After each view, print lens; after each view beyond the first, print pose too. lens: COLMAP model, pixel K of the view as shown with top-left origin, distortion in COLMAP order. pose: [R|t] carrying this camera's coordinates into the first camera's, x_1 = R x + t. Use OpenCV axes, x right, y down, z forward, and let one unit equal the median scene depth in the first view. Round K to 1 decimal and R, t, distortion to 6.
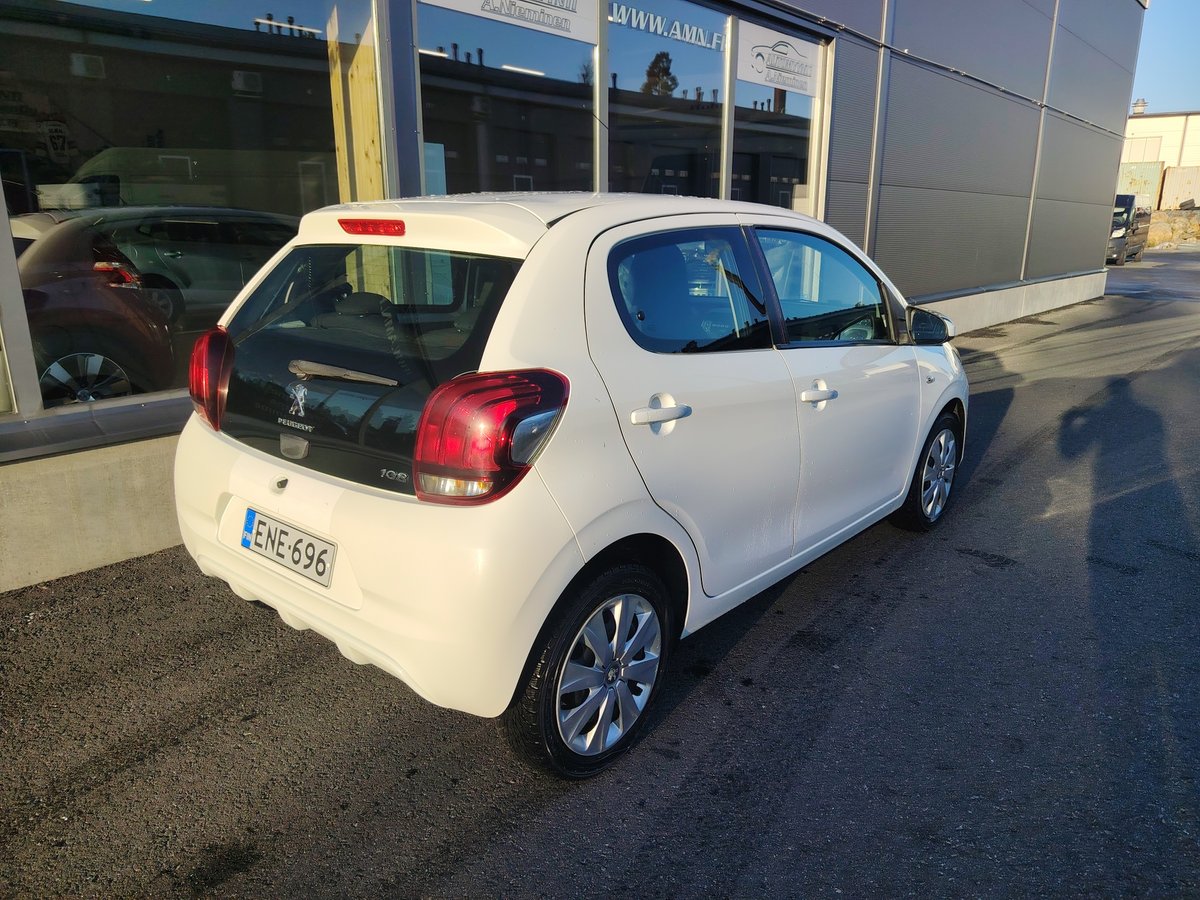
lens RADIAL K [[854.9, 0, 601.5], [0, 854.9, 454.4], [0, 0, 1]] dist [0.021101, -0.000402]
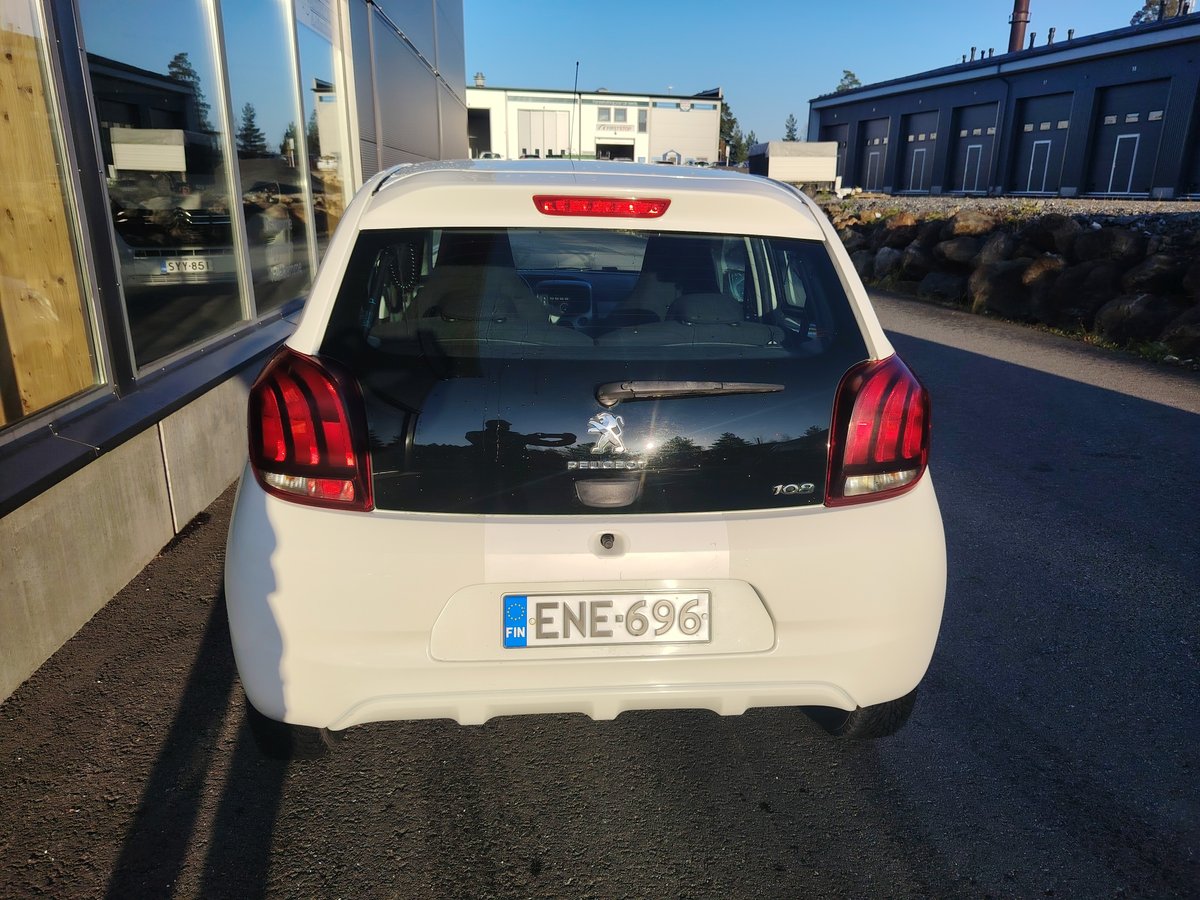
lens RADIAL K [[860.2, 0, 619.7], [0, 860.2, 448.8], [0, 0, 1]] dist [0.022227, -0.000914]
pose [[0.691418, -0.202661, 0.693448, -0.867944], [0.171338, 0.978463, 0.115120, -0.133437], [-0.701844, 0.039218, 0.711250, 0.425791]]
